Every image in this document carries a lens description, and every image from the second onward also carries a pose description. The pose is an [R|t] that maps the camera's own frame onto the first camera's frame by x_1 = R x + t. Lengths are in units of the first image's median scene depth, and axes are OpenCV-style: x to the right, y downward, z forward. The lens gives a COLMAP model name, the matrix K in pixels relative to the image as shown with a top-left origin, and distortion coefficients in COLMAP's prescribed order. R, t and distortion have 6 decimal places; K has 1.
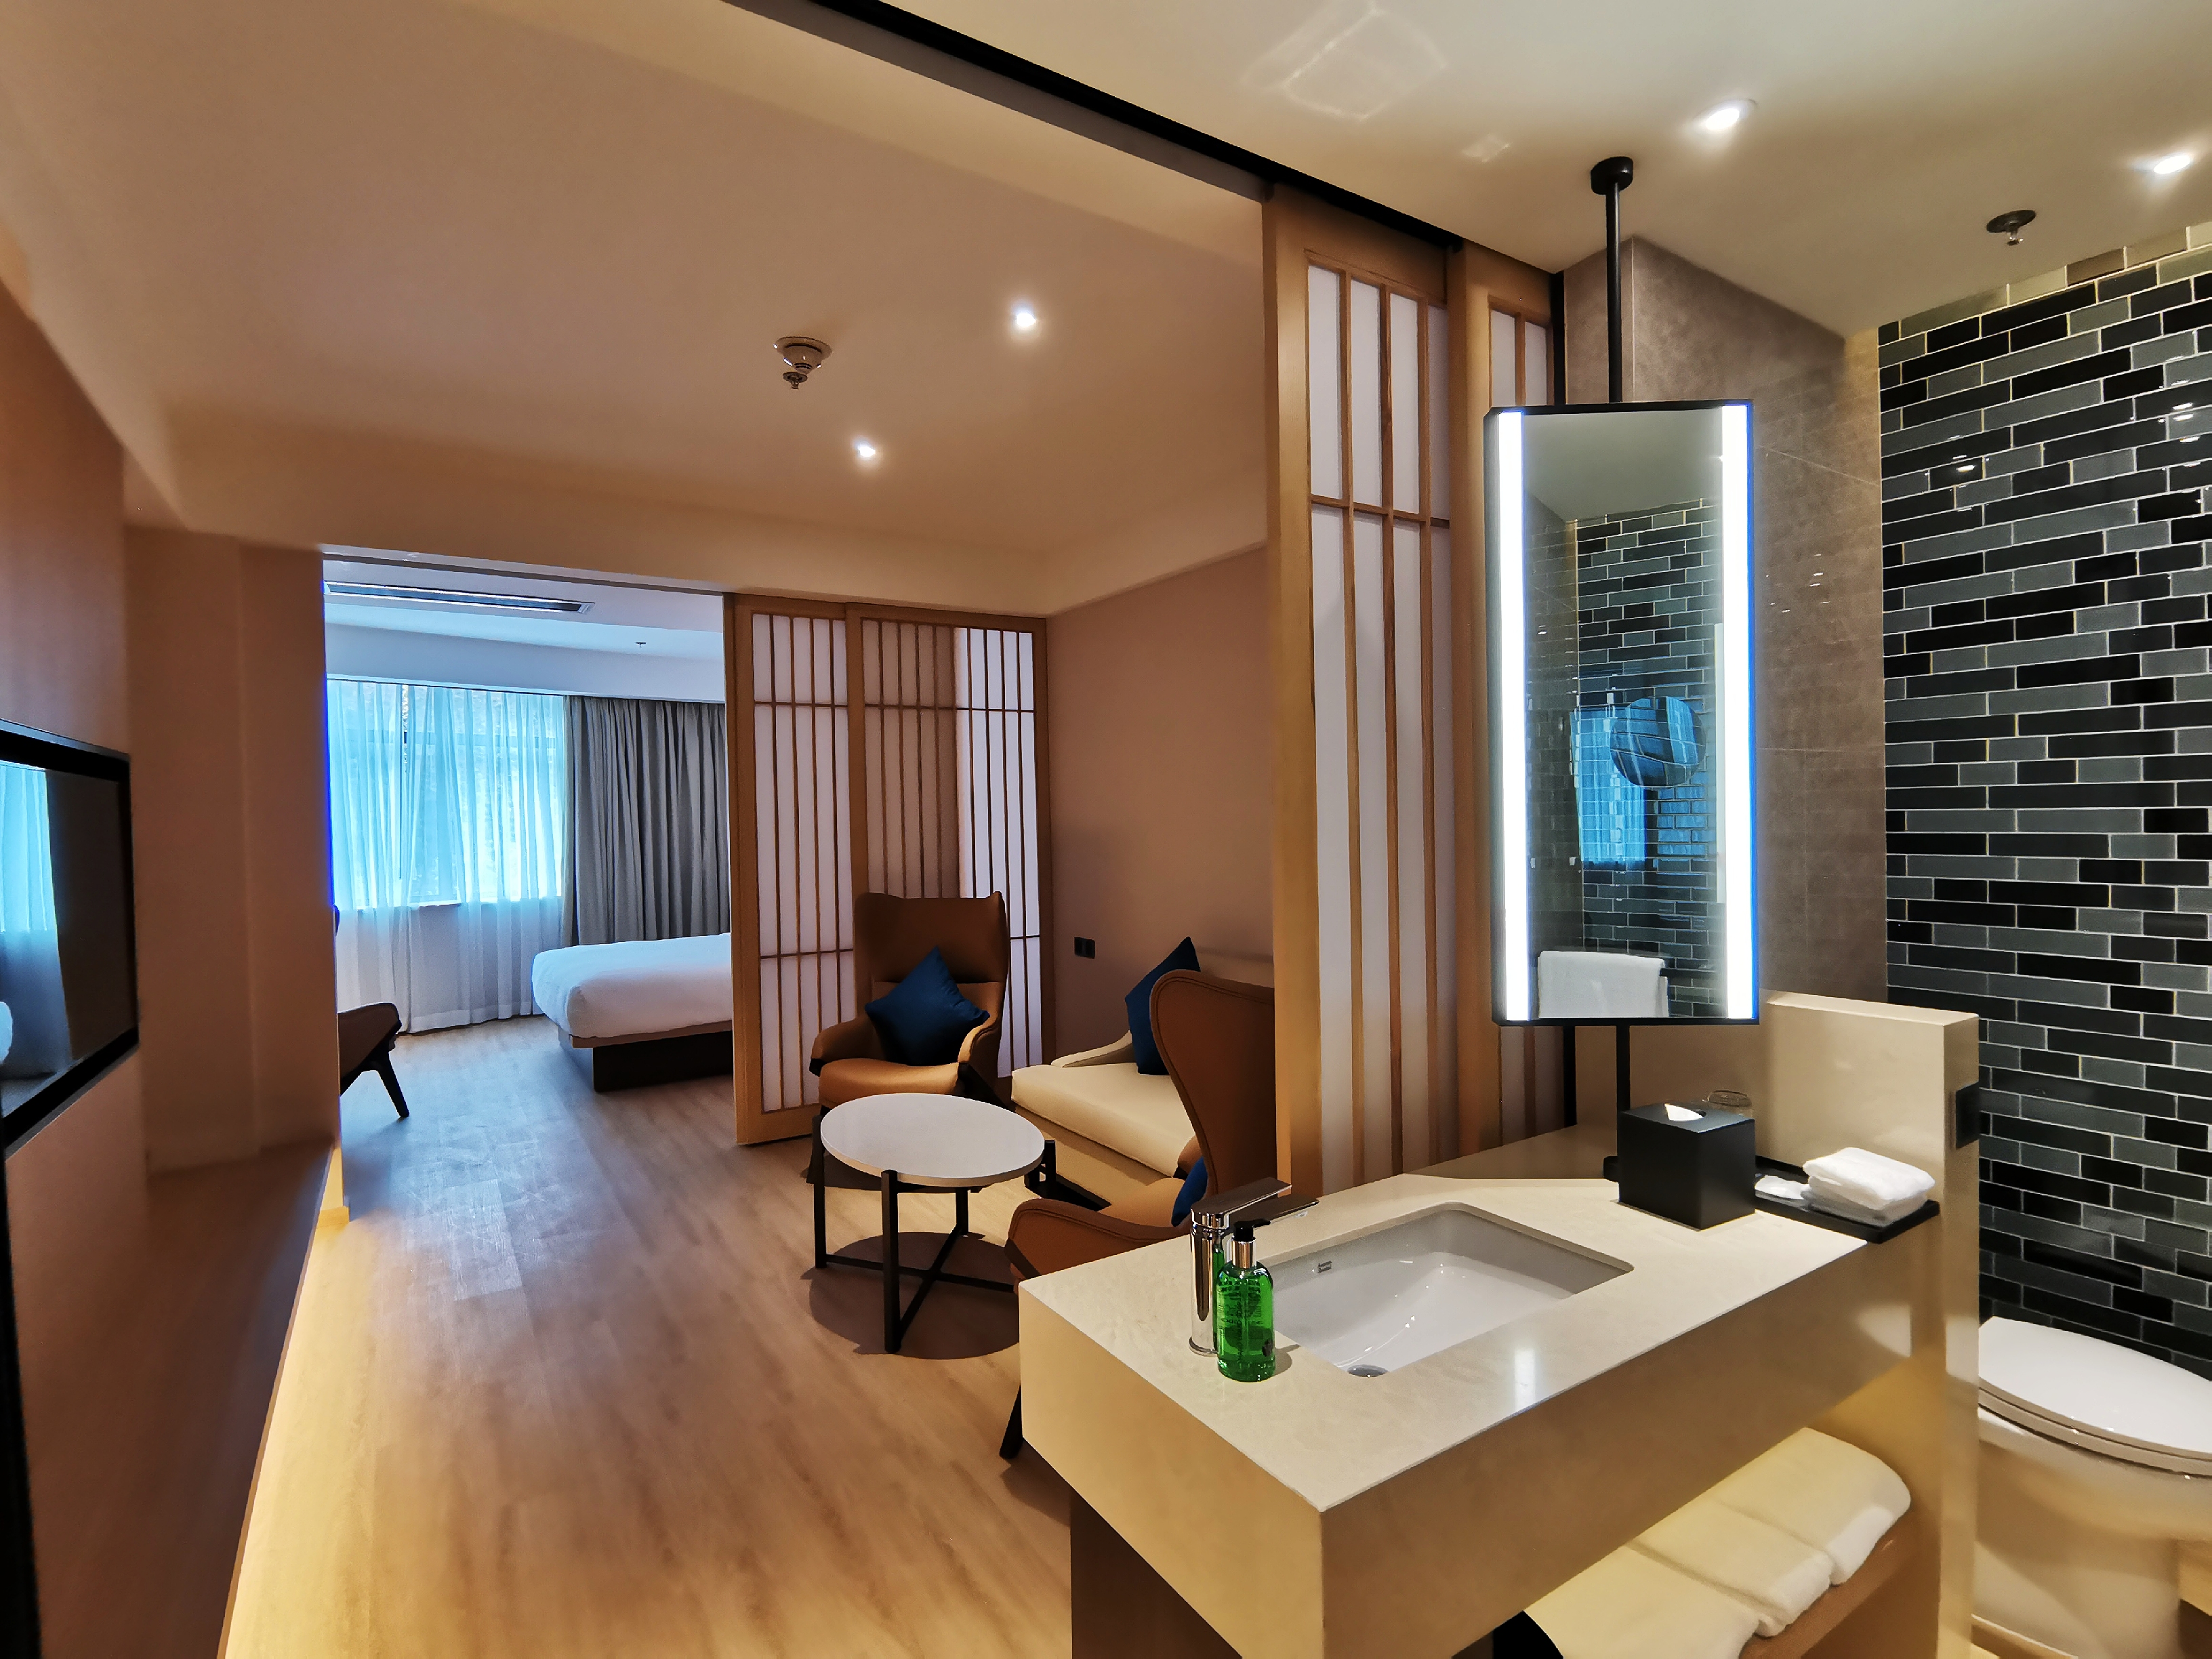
lens RADIAL K [[1081.2, 0, 1106.0], [0, 1081.2, 829.5], [0, 0, 1]] dist [0.016017, -0.019112]
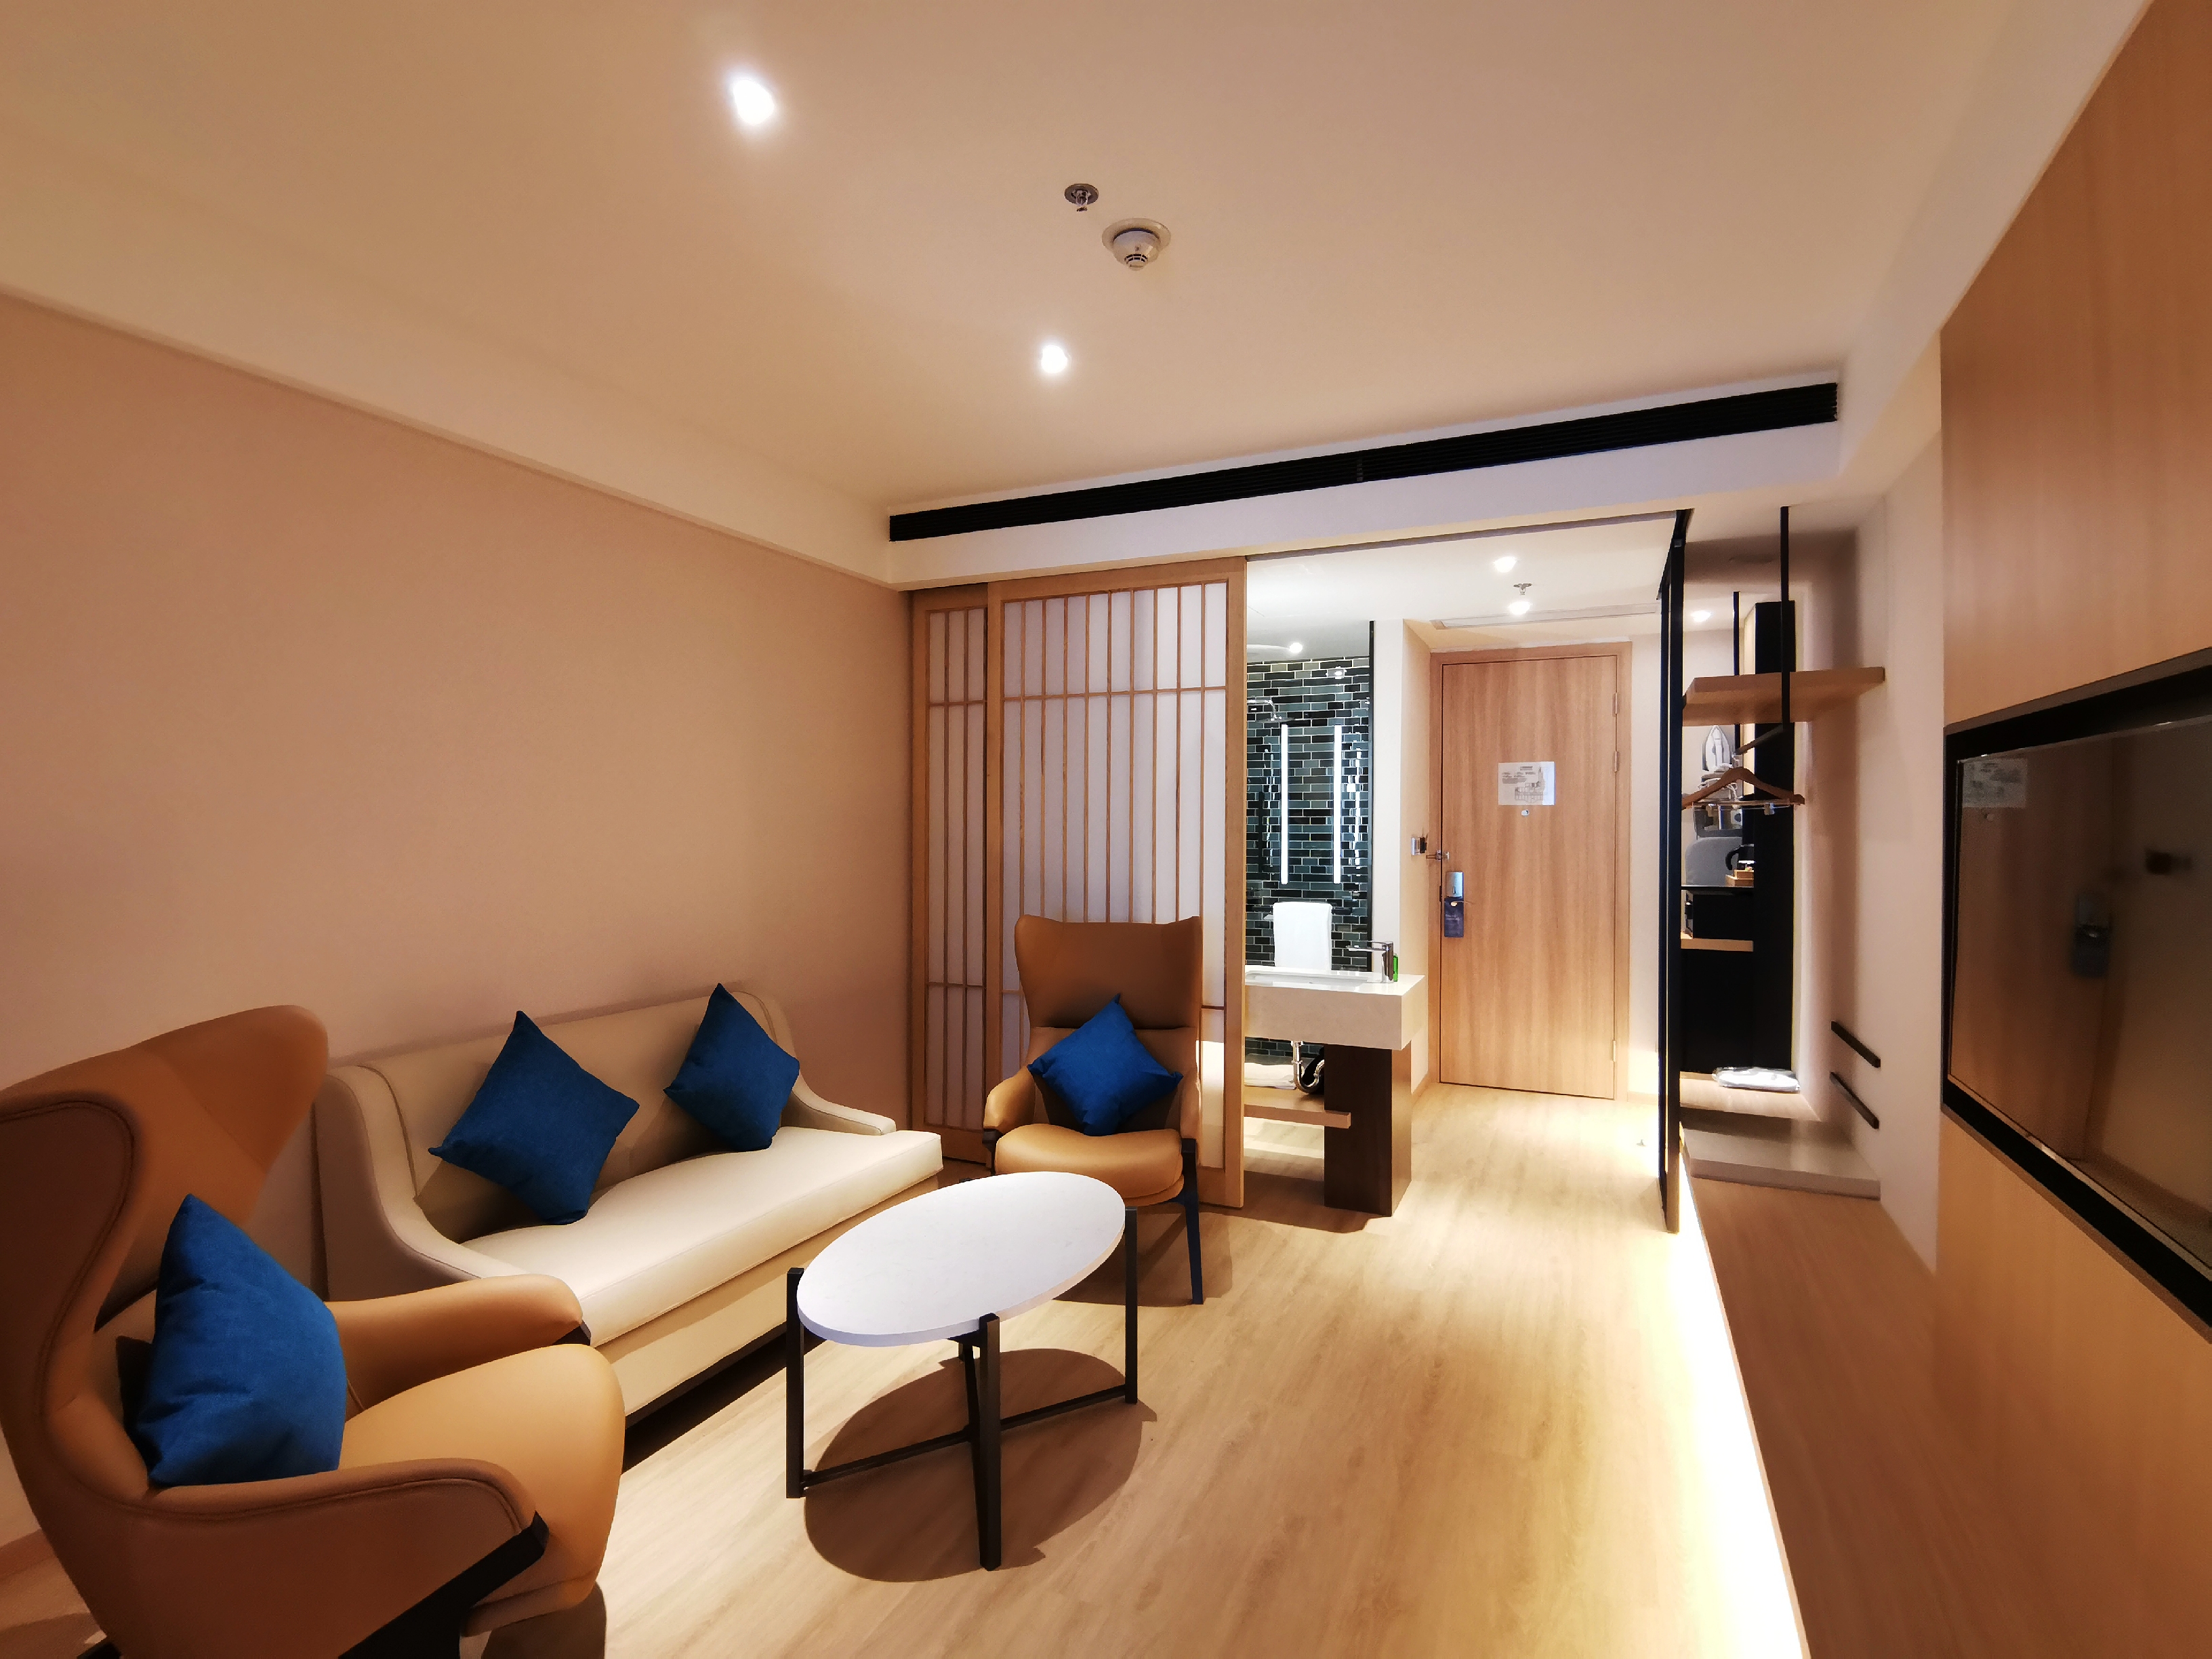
lens RADIAL K [[1081.2, 0, 1106.0], [0, 1081.2, 829.5], [0, 0, 1]] dist [0.016017, -0.019112]
pose [[-0.544161, 0.015331, 0.838841, -1.173048], [0.021095, 0.999767, -0.004588, -0.003023], [-0.838716, 0.015199, -0.544358, 1.836436]]
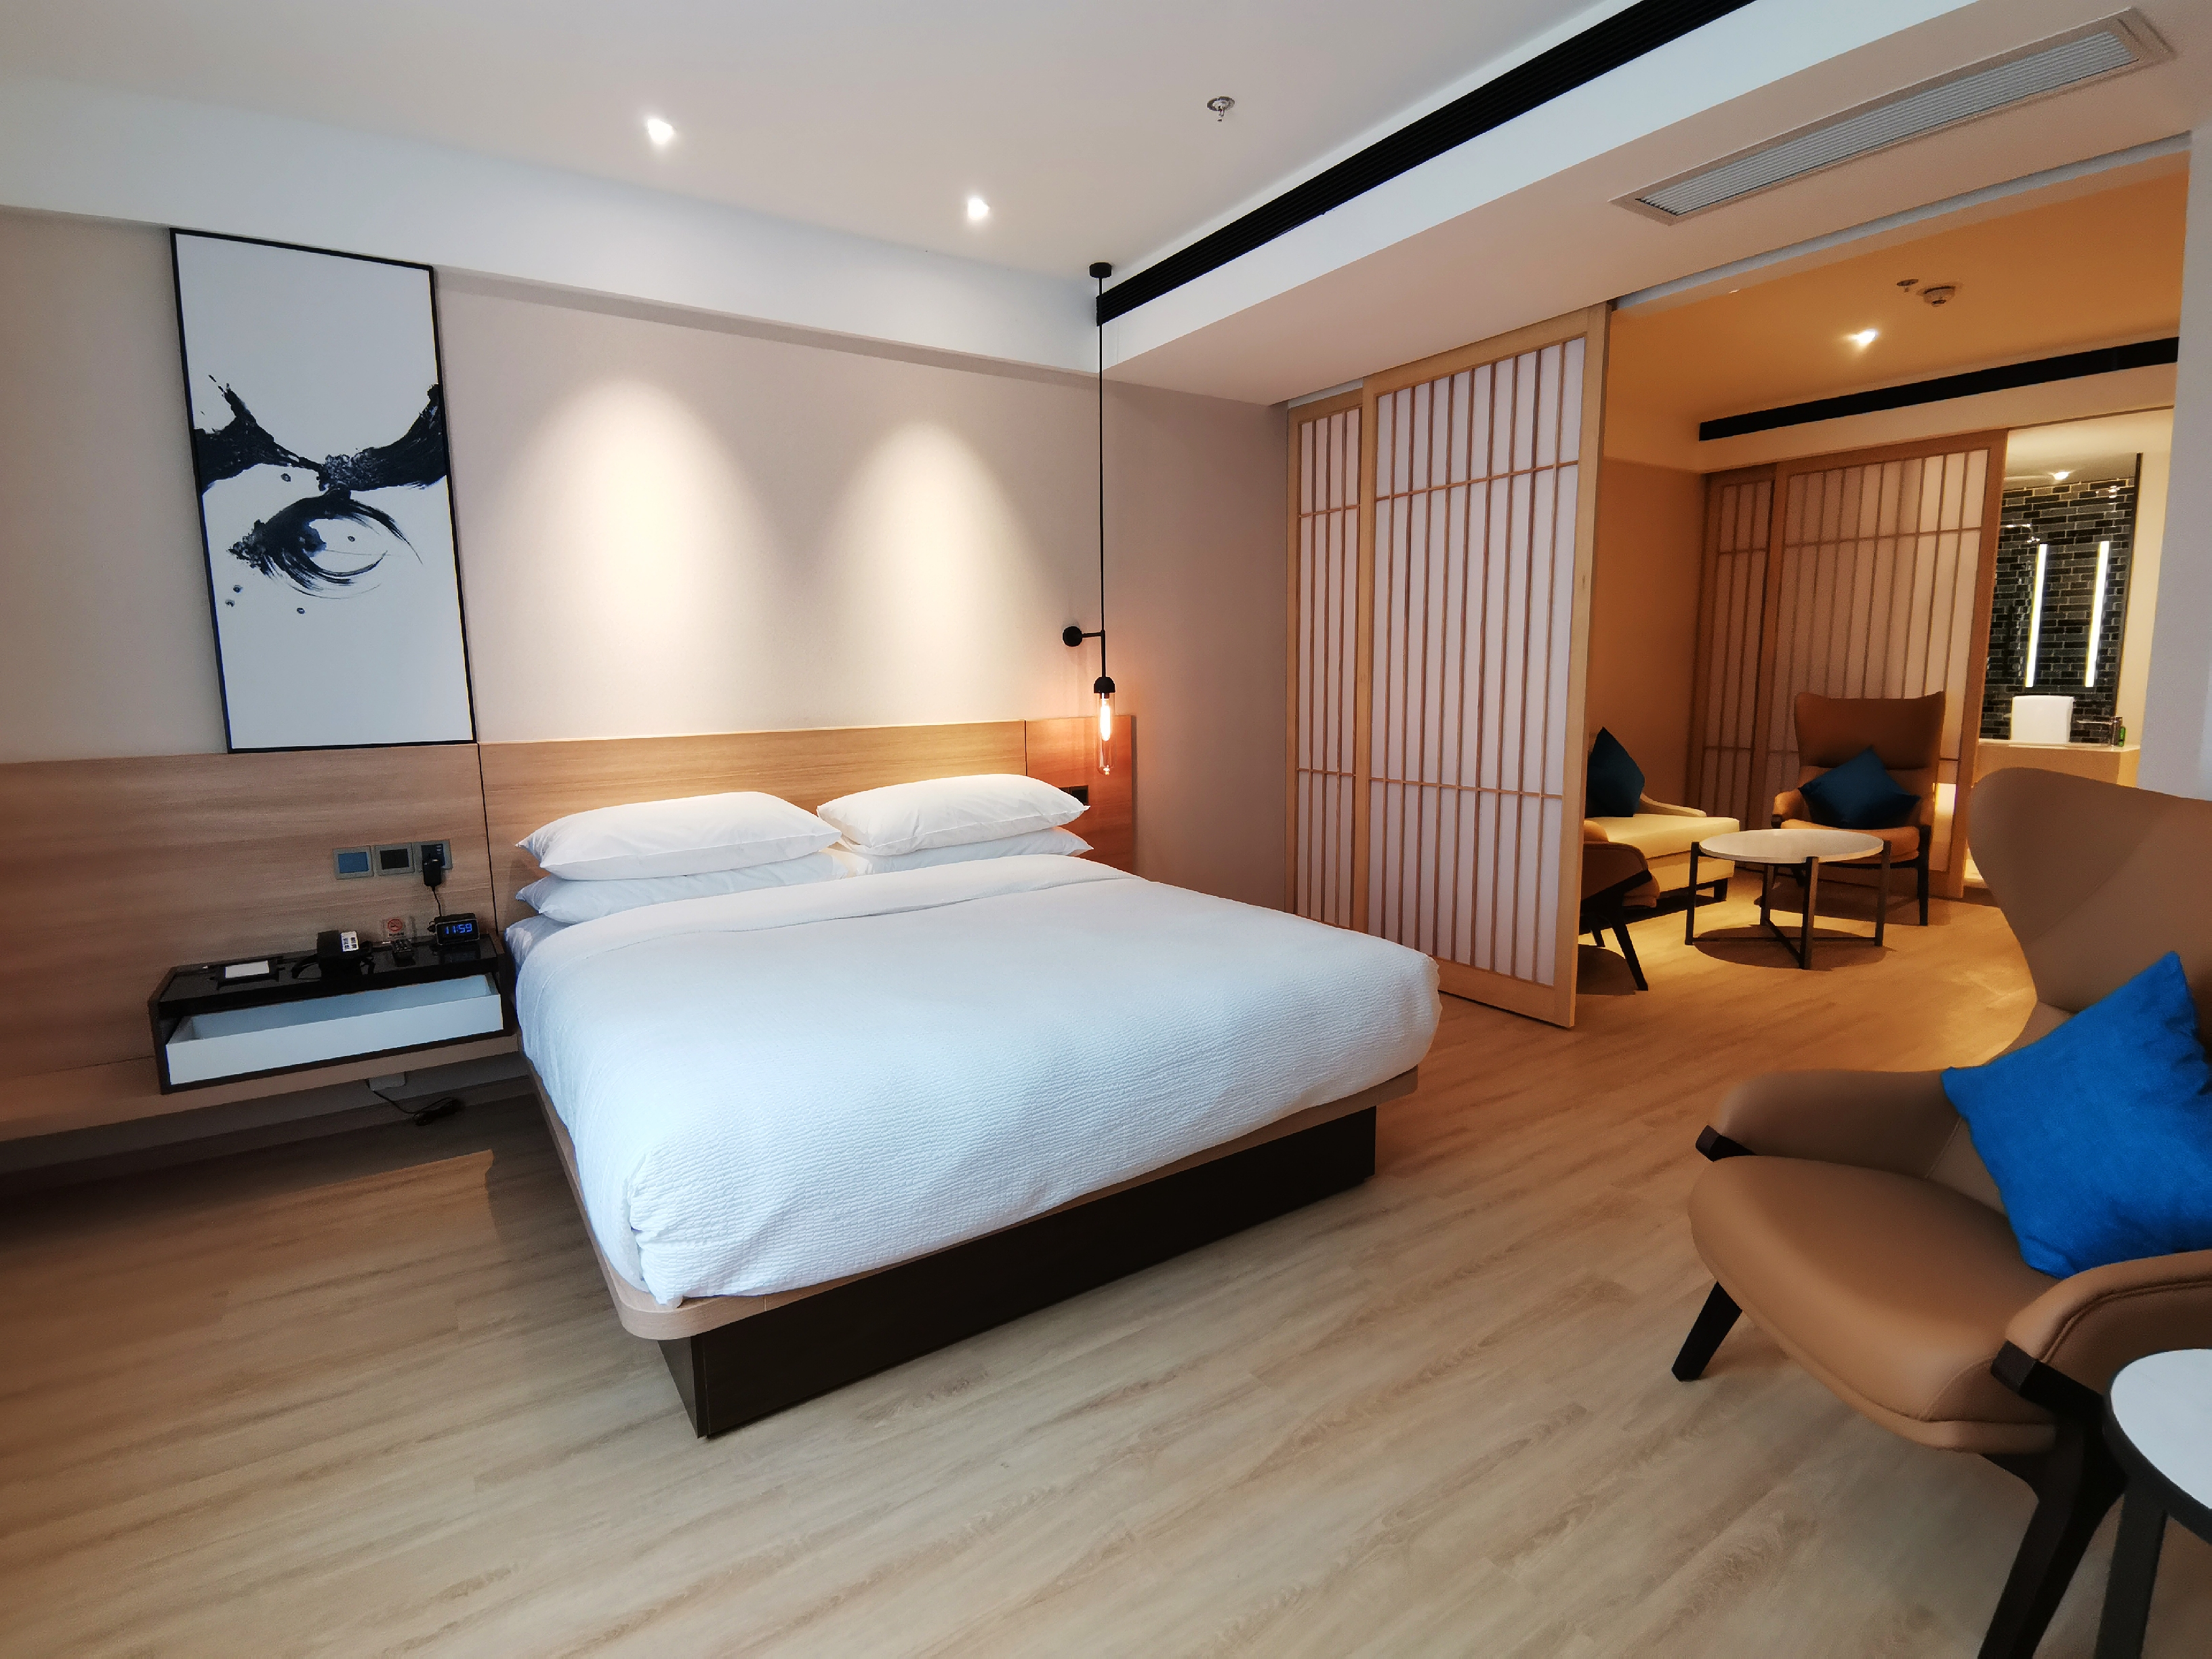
lens RADIAL K [[1081.2, 0, 1106.0], [0, 1081.2, 829.5], [0, 0, 1]] dist [0.016017, -0.019112]
pose [[-0.020747, -0.122897, 0.992203, -2.221878], [0.030771, 0.991867, 0.123499, 0.071417], [-0.999311, 0.033093, -0.016796, 2.704780]]
